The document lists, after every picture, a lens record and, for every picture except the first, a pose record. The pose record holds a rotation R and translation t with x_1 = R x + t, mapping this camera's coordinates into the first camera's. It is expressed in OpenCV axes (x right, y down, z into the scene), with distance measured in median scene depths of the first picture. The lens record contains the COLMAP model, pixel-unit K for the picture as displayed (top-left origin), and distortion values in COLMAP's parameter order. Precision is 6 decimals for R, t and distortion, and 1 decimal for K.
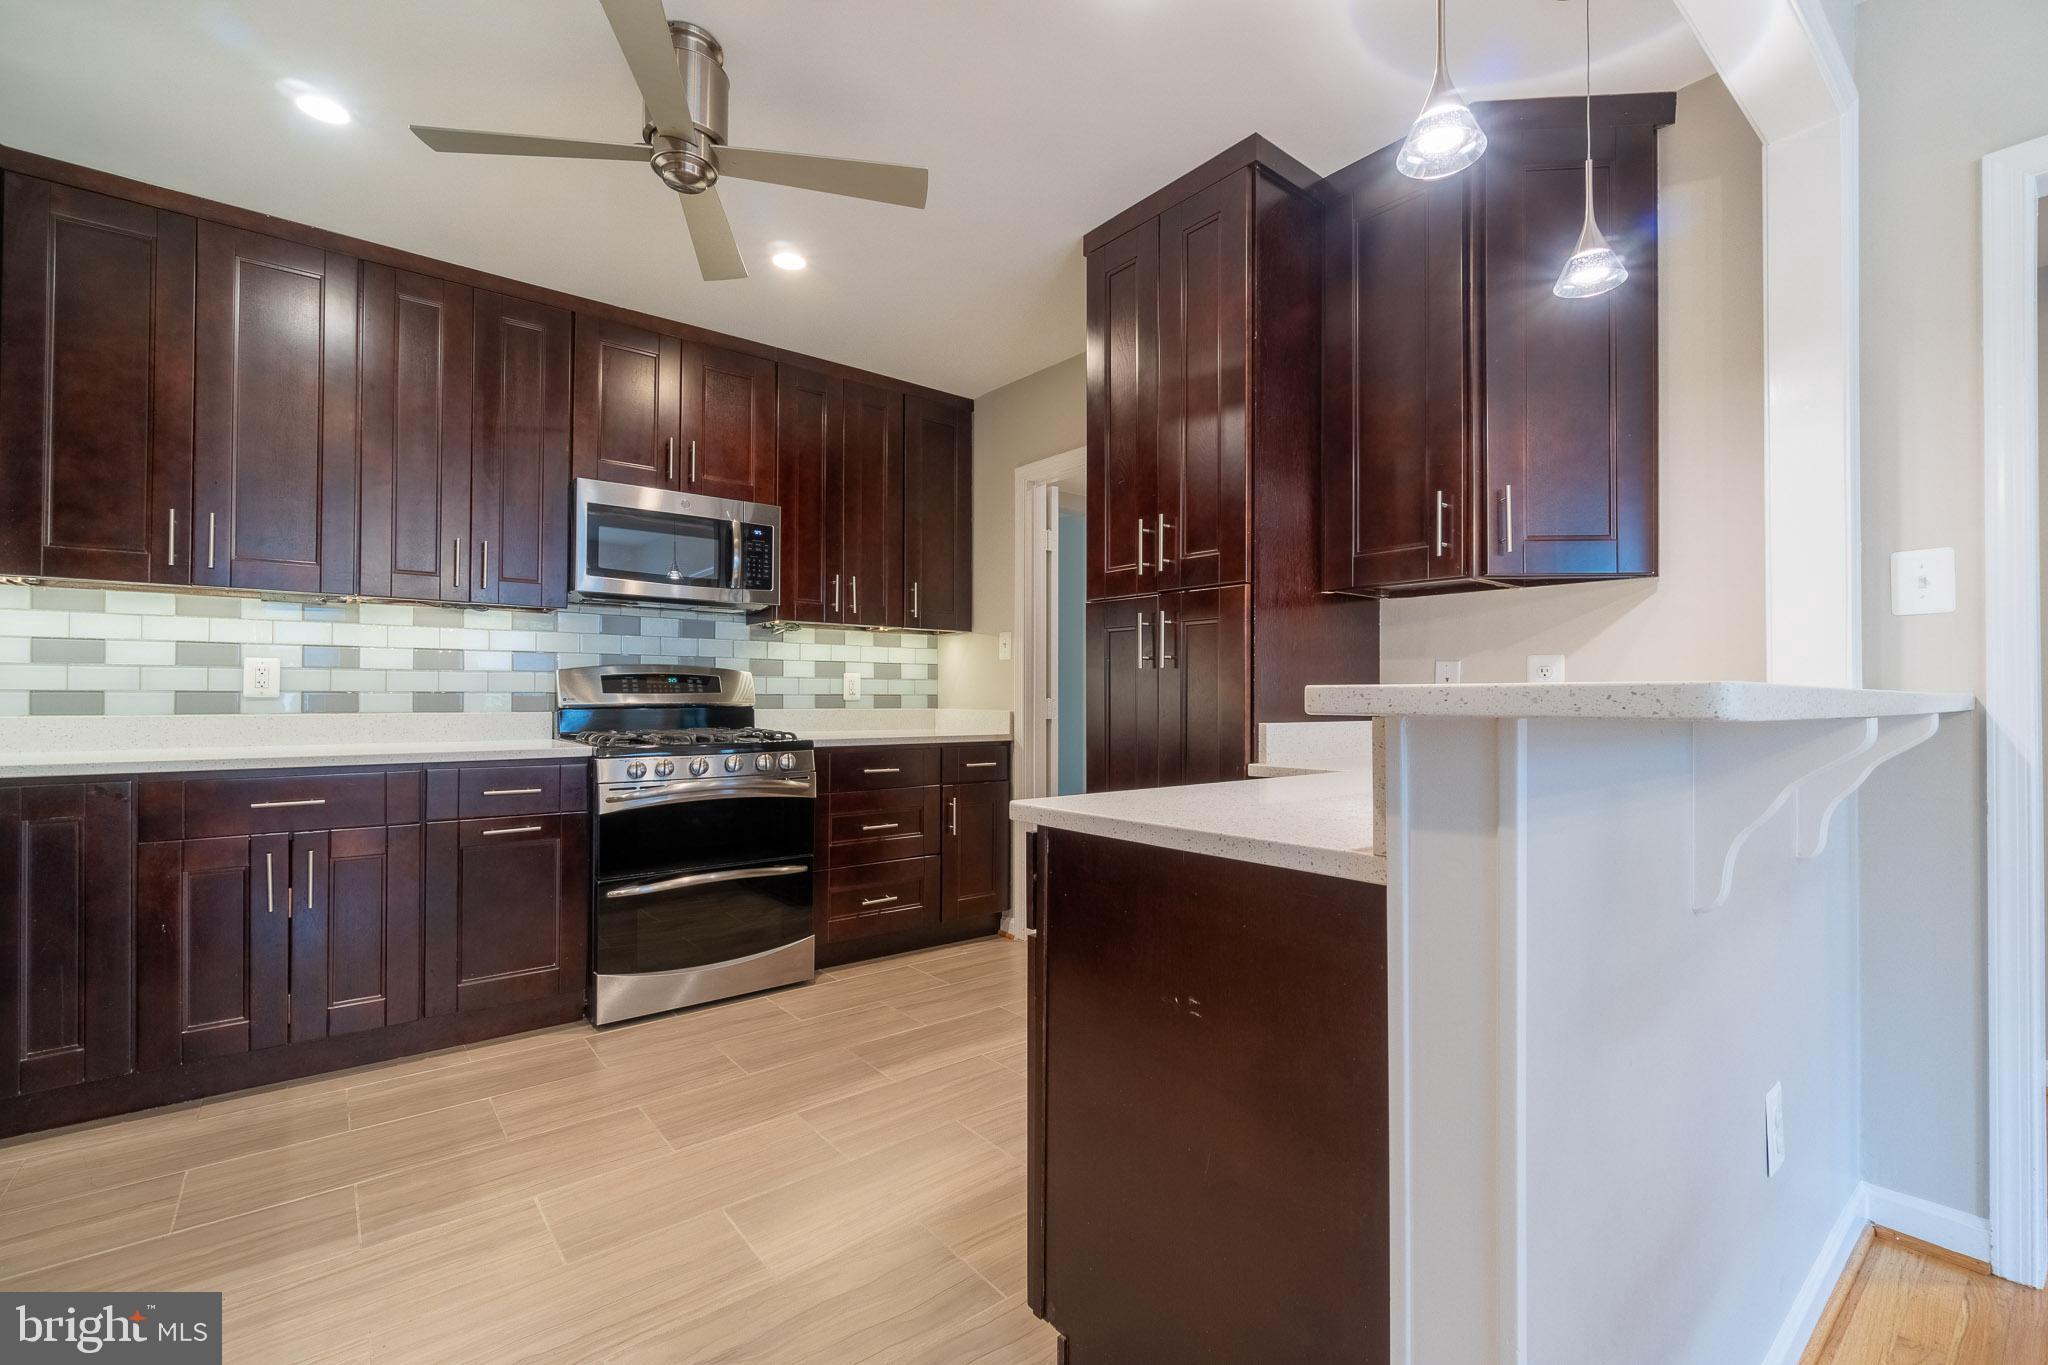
lens RADIAL K [[883.3, 0, 1012.4], [0, 883.3, 689.6], [0, 0, 1]] dist [-0.007748, 0.001333]
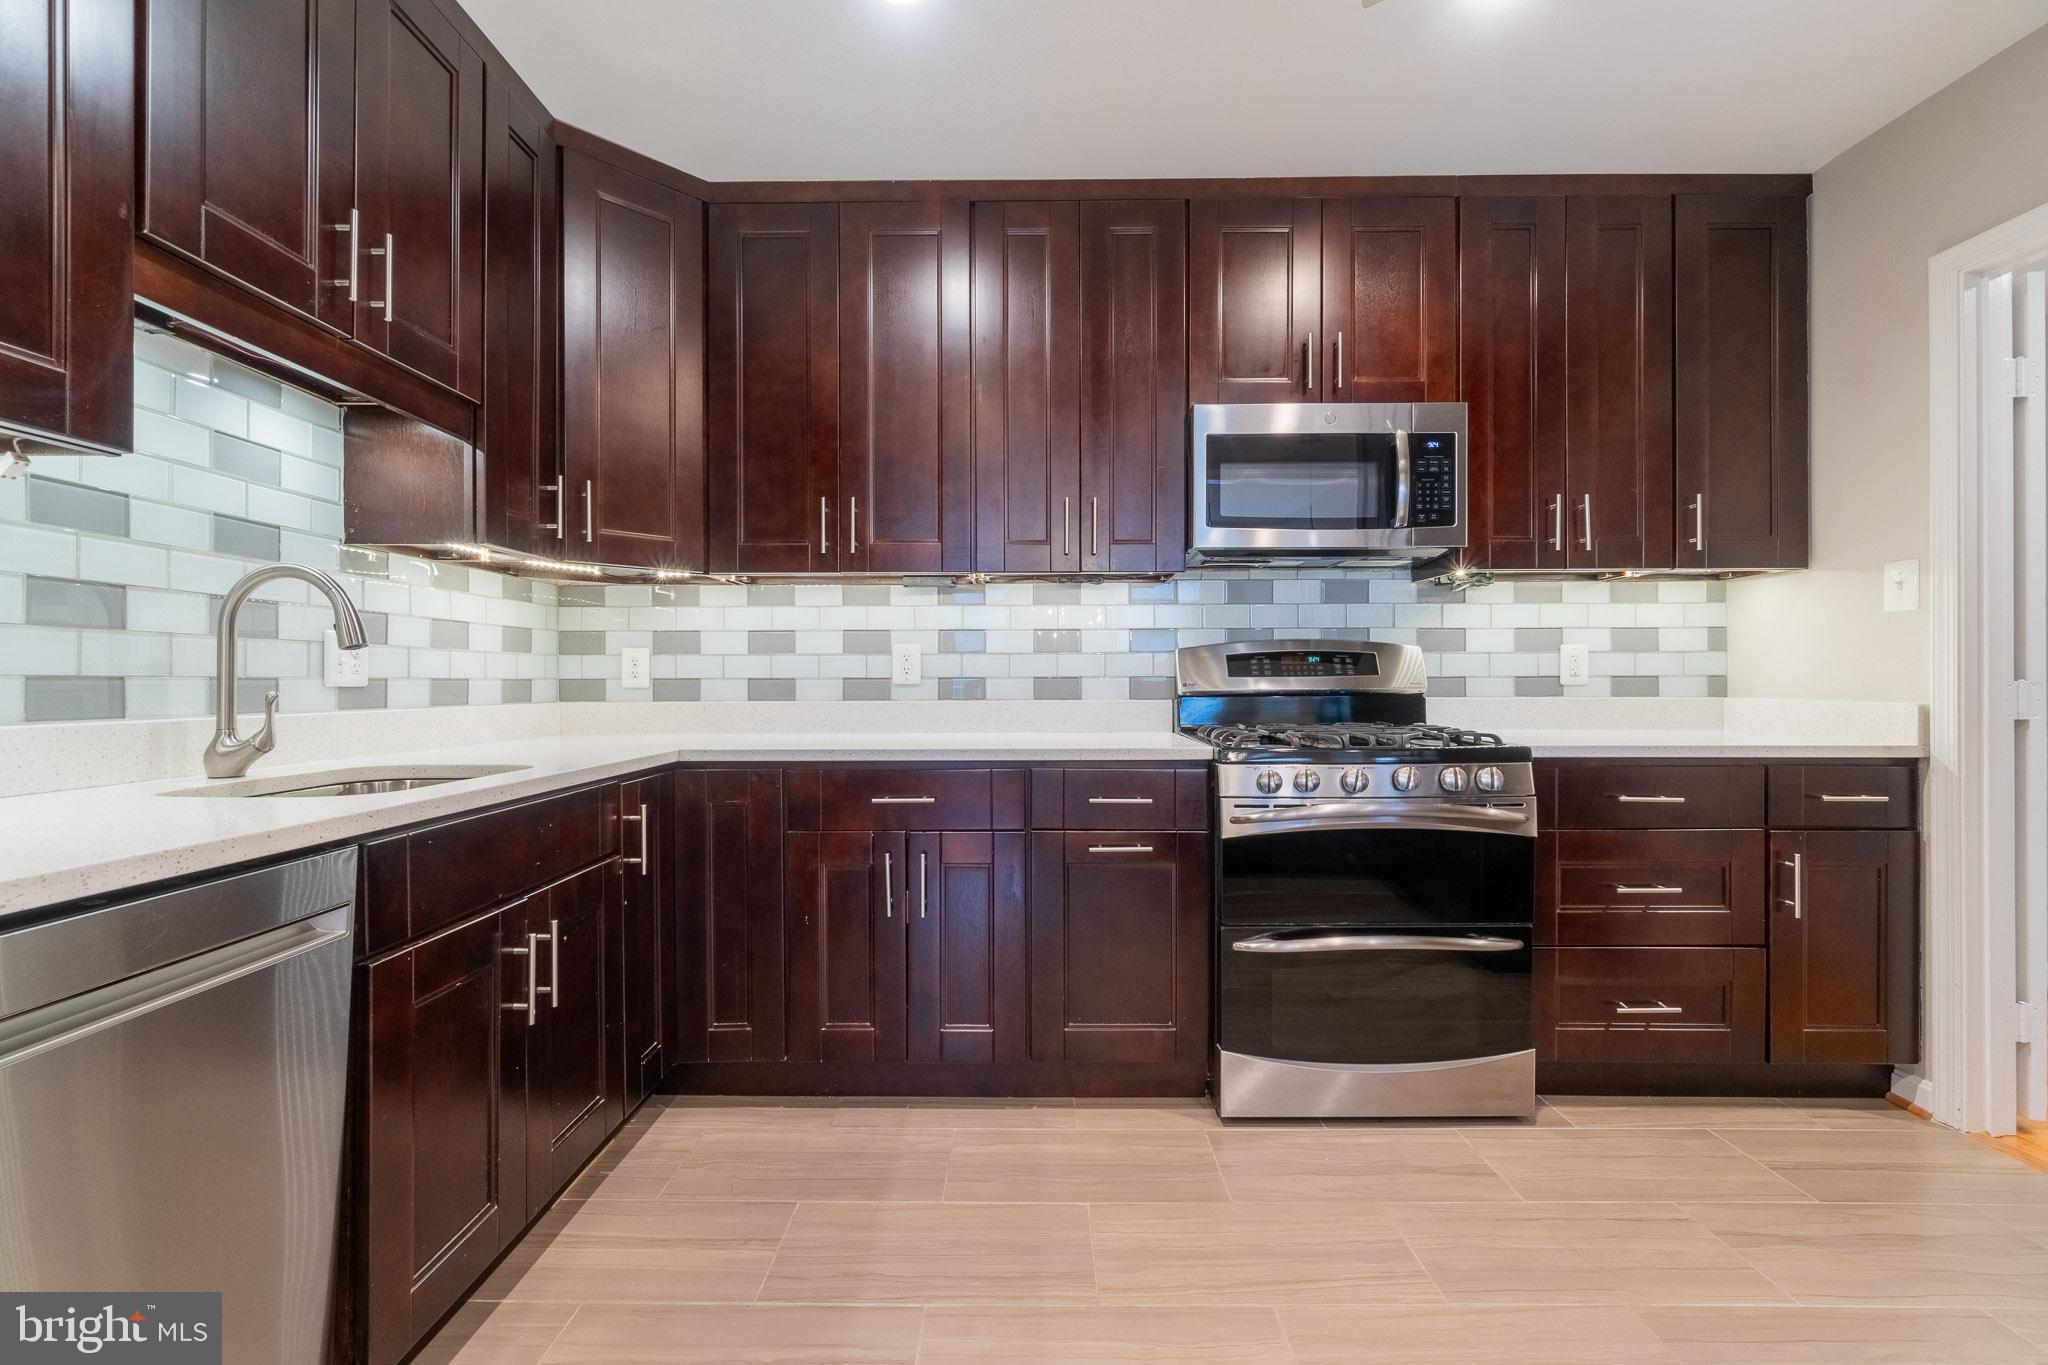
lens RADIAL K [[883.3, 0, 1017.9], [0, 883.3, 680.9], [0, 0, 1]] dist [-0.007748, 0.001333]
pose [[0.775104, -0.005254, -0.631811, -0.116993], [0.010942, 0.999927, 0.005109, 0.001627], [0.631739, -0.010873, 0.775105, 0.283317]]
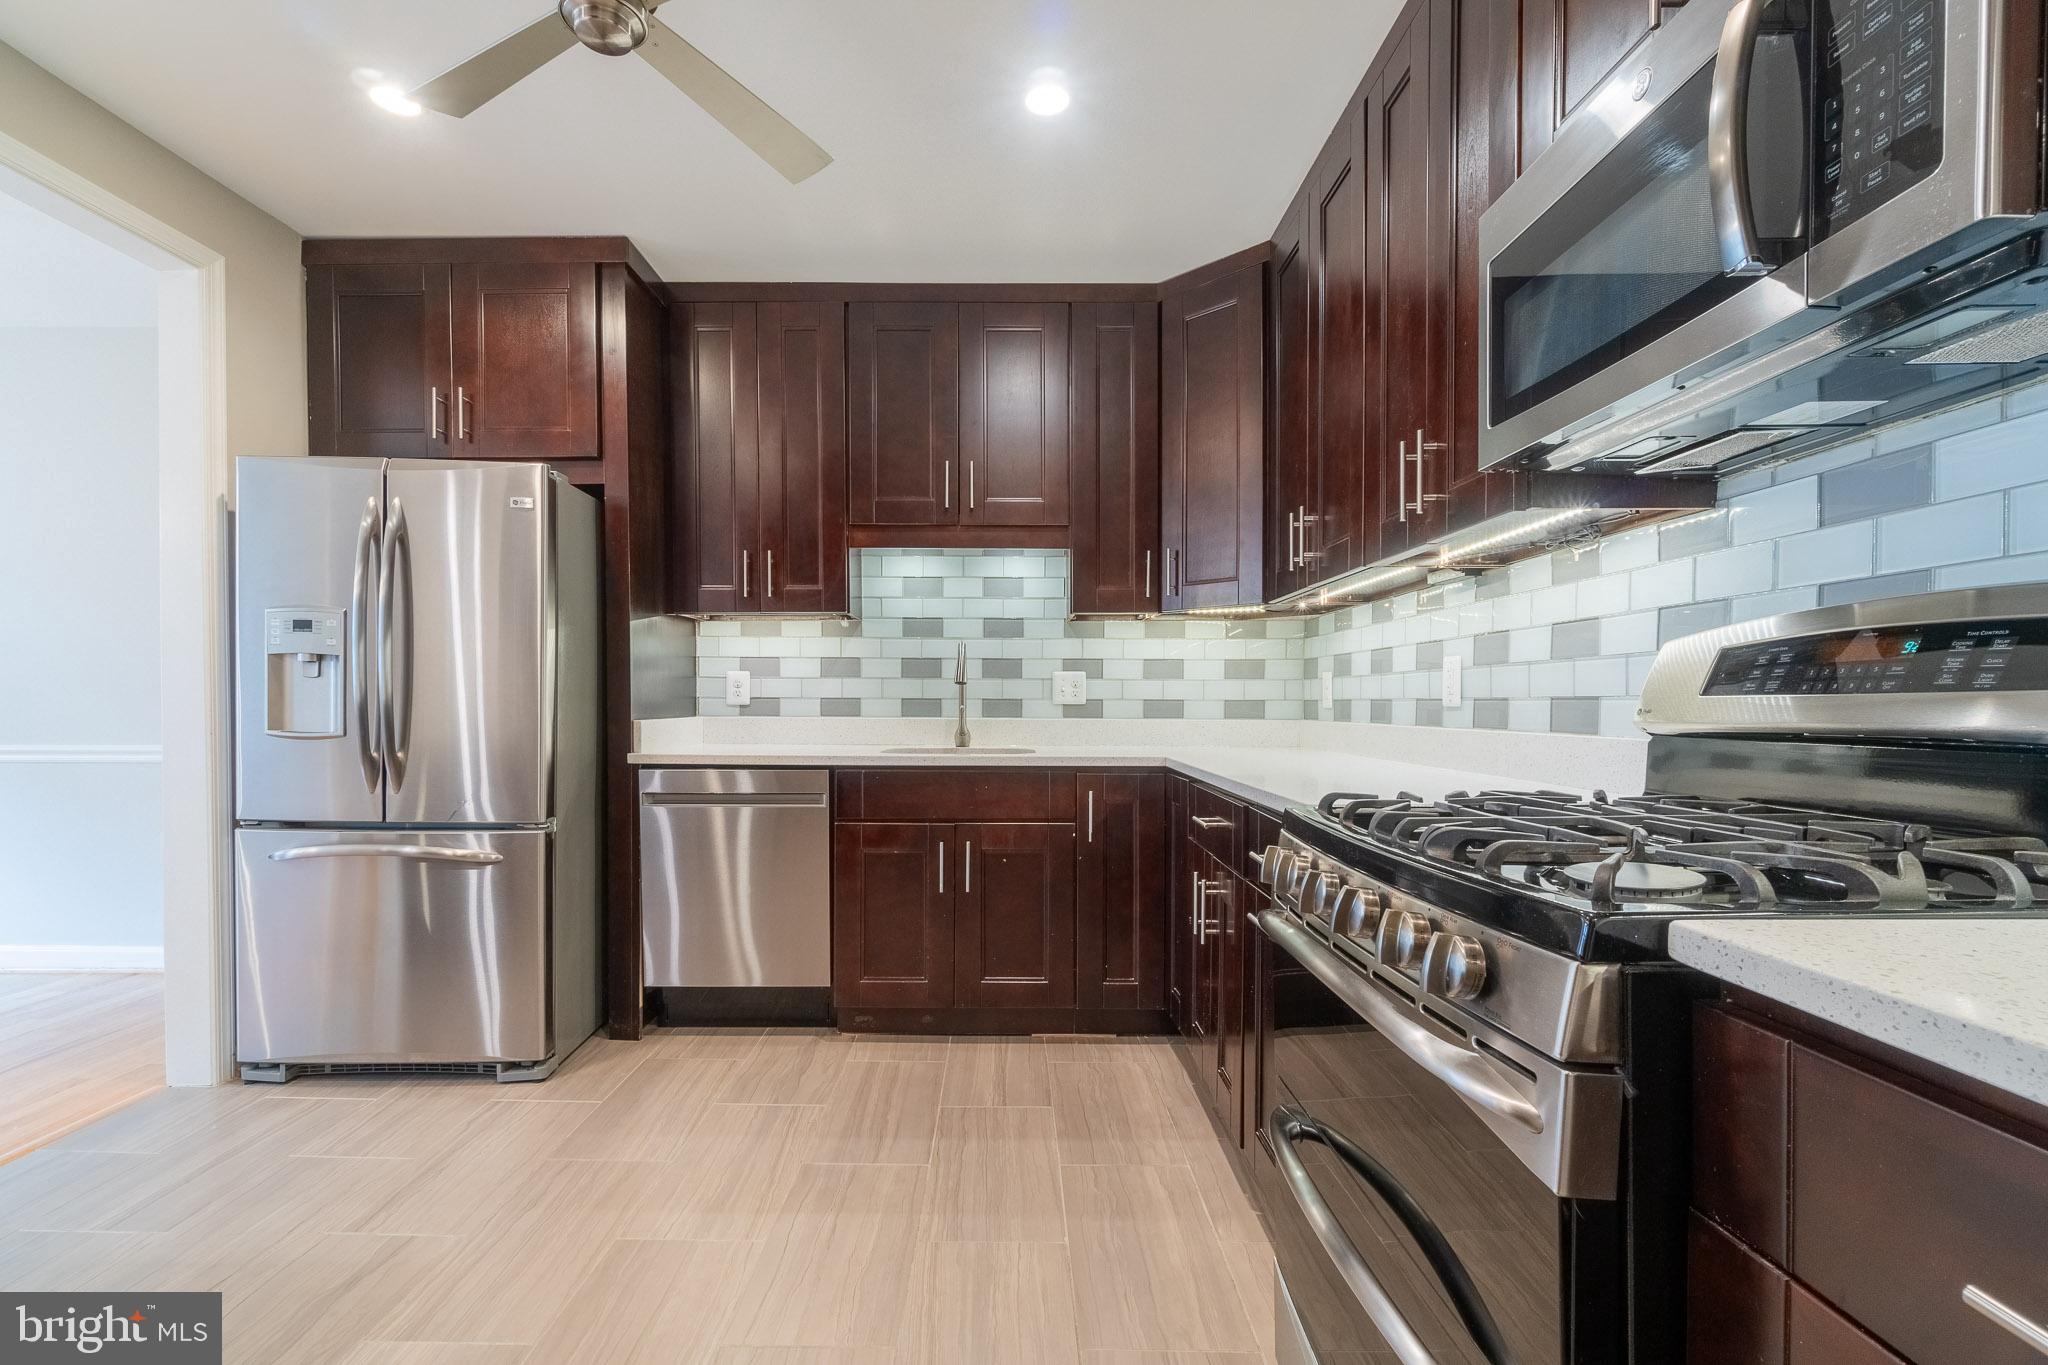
lens RADIAL K [[883.3, 0, 988.6], [0, 883.3, 718.6], [0, 0, 1]] dist [-0.007748, 0.001333]
pose [[-0.628448, 0.008403, -0.777806, 0.017305], [0.000698, 0.999947, 0.010239, 0.010283], [0.777851, 0.005892, -0.628421, 1.084720]]
